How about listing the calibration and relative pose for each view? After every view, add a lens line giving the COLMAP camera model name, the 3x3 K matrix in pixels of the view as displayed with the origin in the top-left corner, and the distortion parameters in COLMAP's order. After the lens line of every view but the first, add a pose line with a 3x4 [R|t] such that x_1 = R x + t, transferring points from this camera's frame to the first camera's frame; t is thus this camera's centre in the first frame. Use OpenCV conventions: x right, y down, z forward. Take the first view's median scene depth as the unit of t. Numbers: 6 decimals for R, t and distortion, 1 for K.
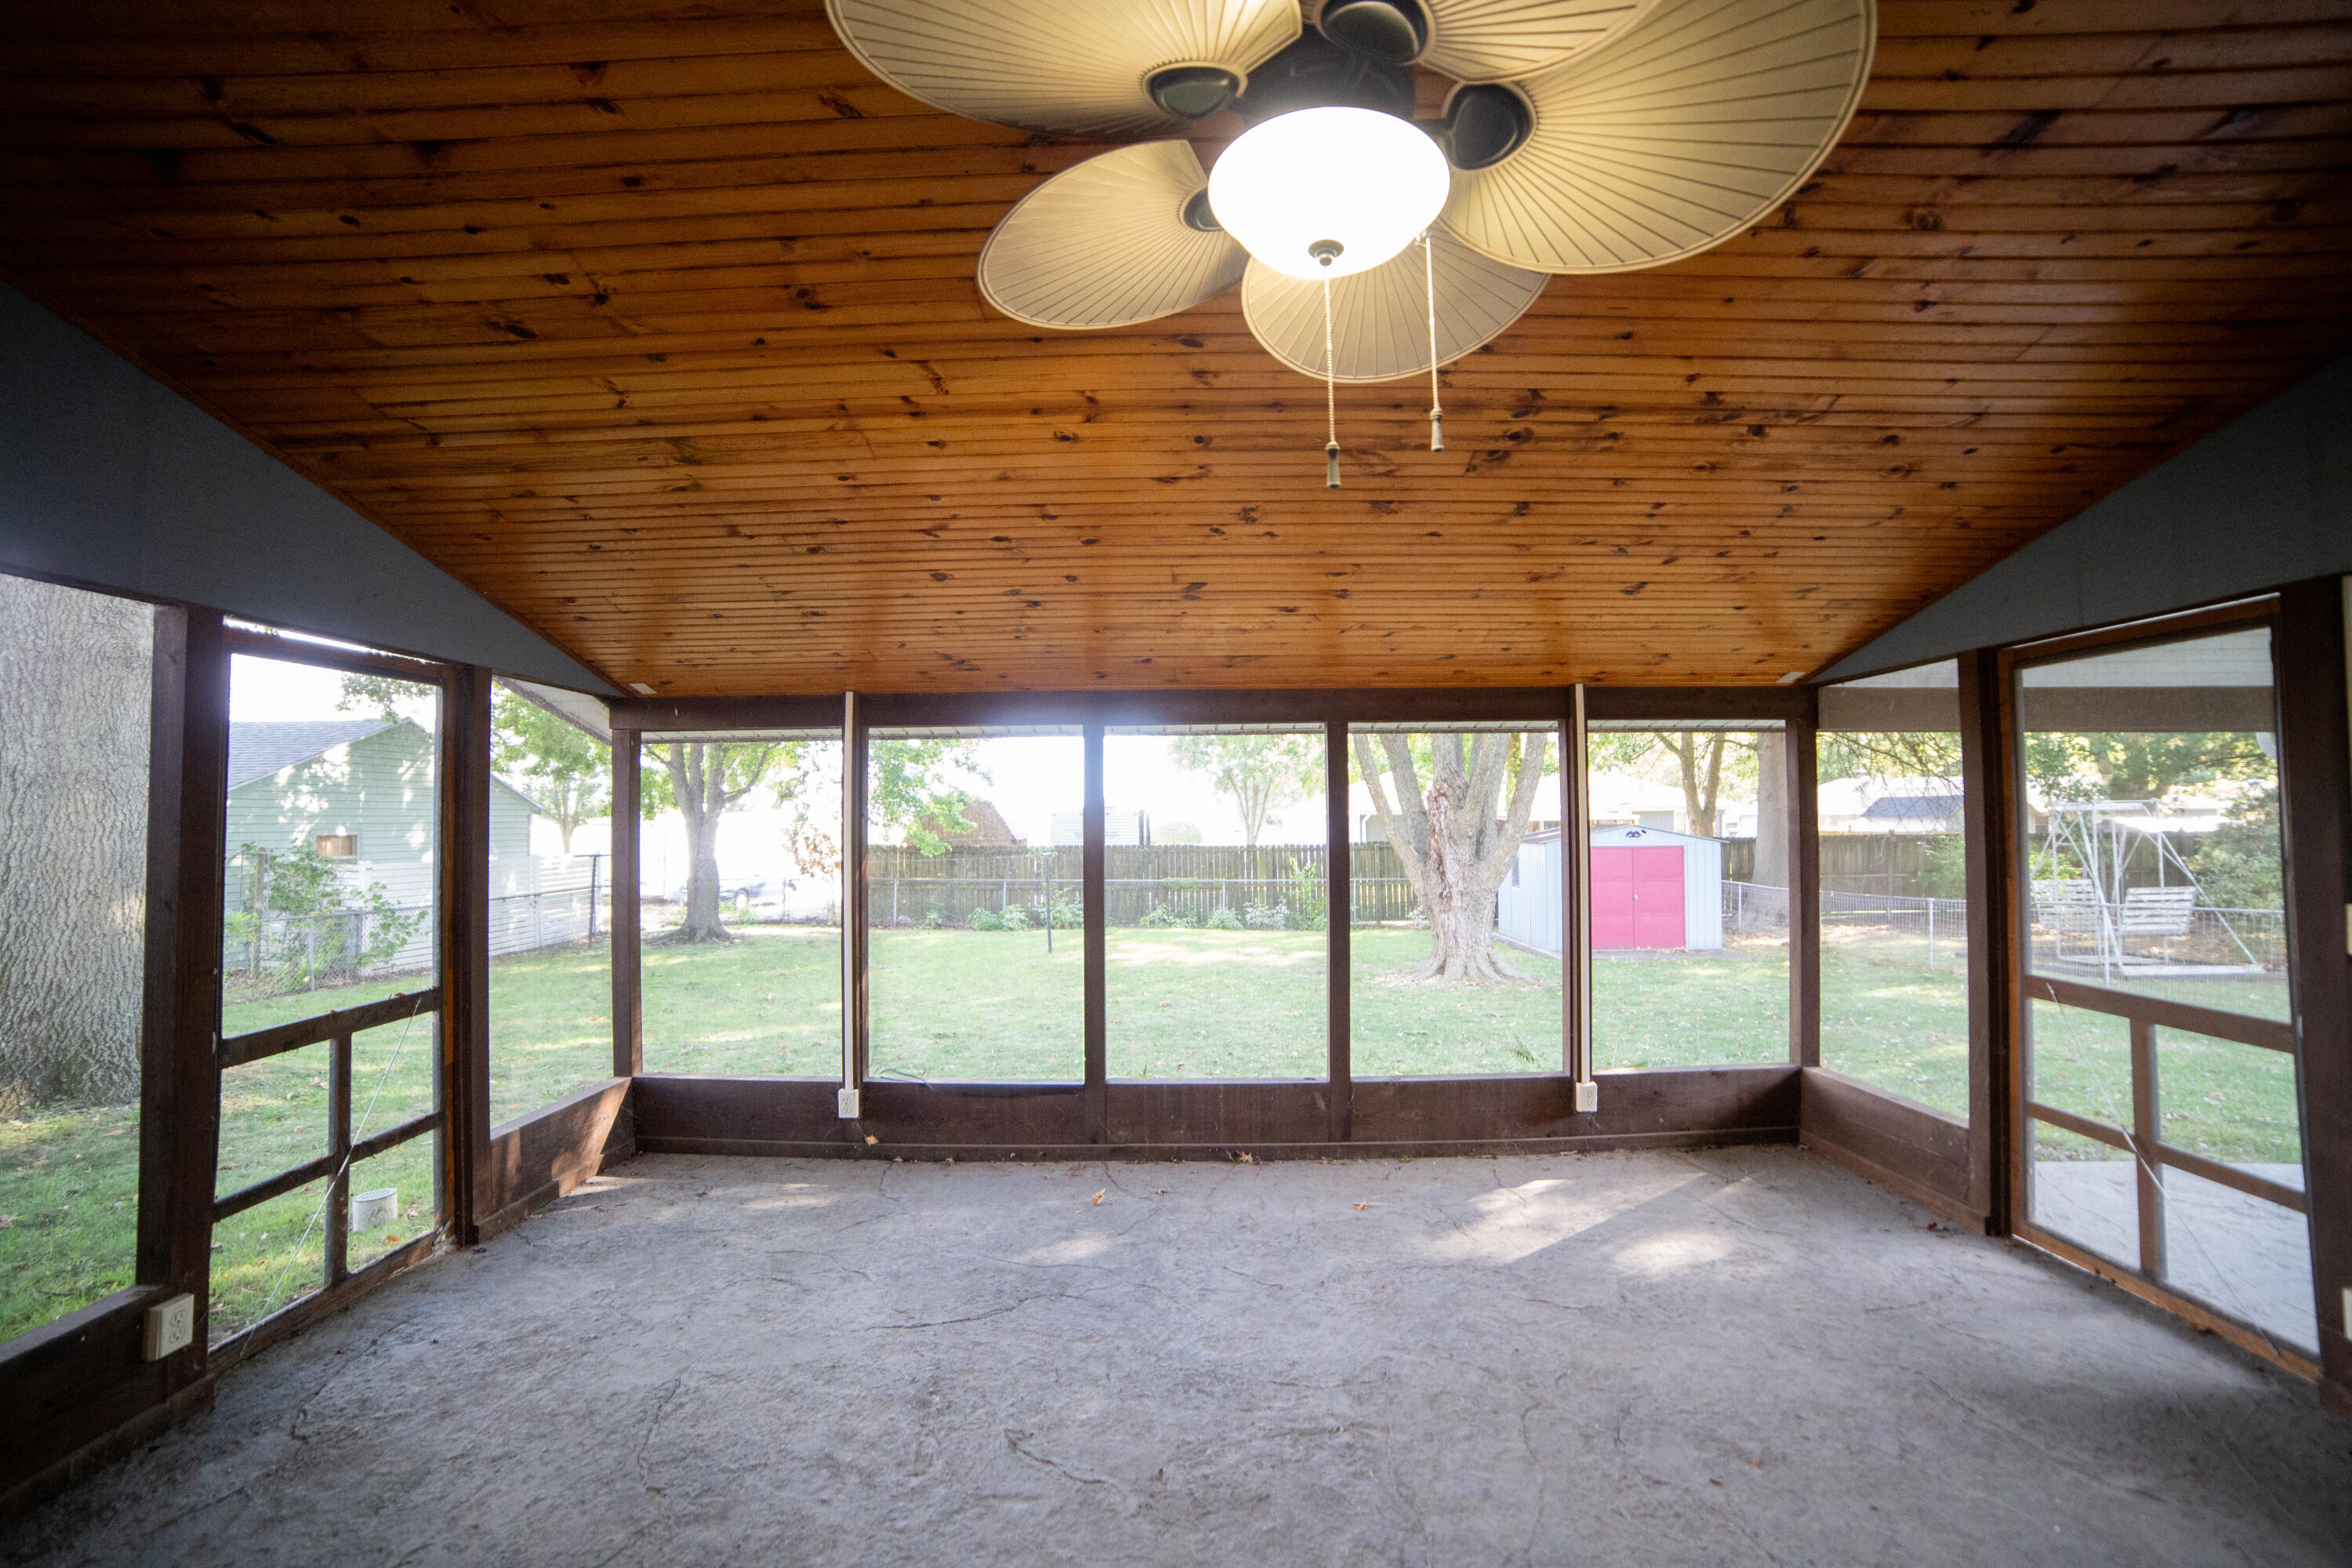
lens RADIAL K [[954.6, 0, 1154.2], [0, 954.6, 780.5], [0, 0, 1]] dist [-0.094539, 0.033286]
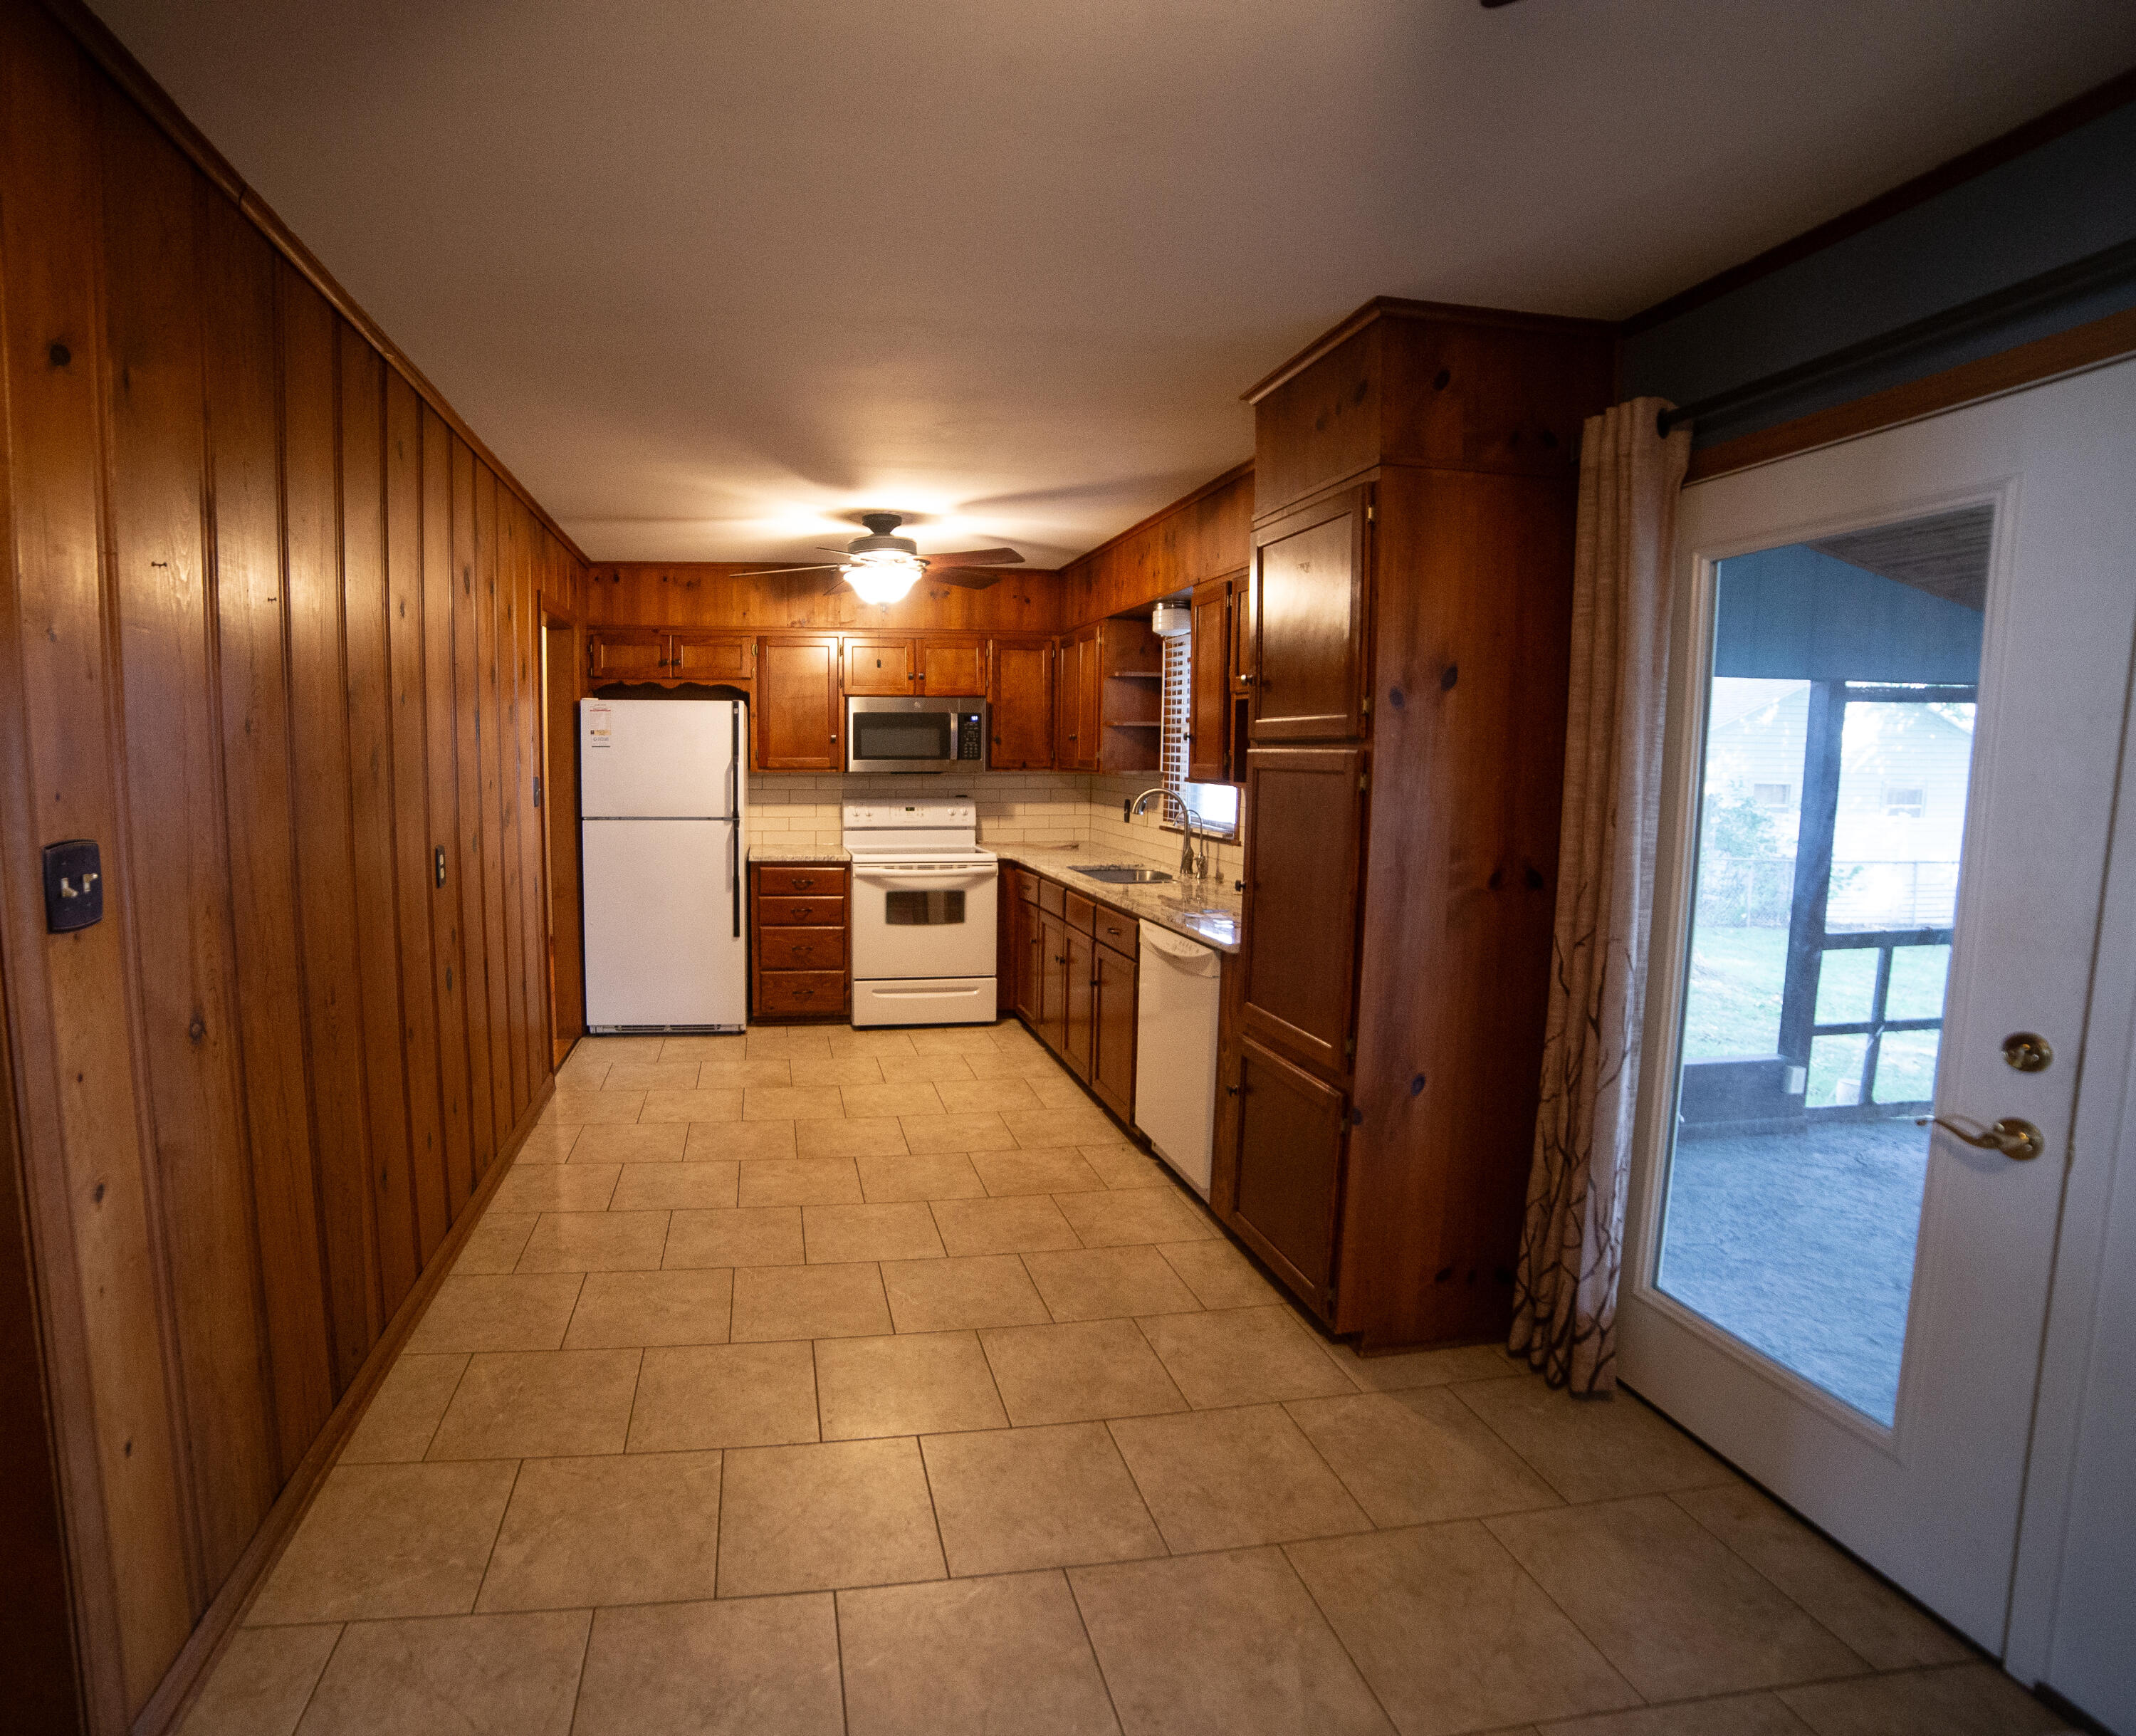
lens RADIAL K [[1067.7, 0, 903.7], [0, 1067.7, 862.2], [0, 0, 1]] dist [-0.035016, 0.000307]
pose [[0.171696, 0.116409, -0.978248, 0.499778], [0.026870, 0.992071, 0.122770, -0.116452], [0.984783, -0.047365, 0.167207, -0.919619]]
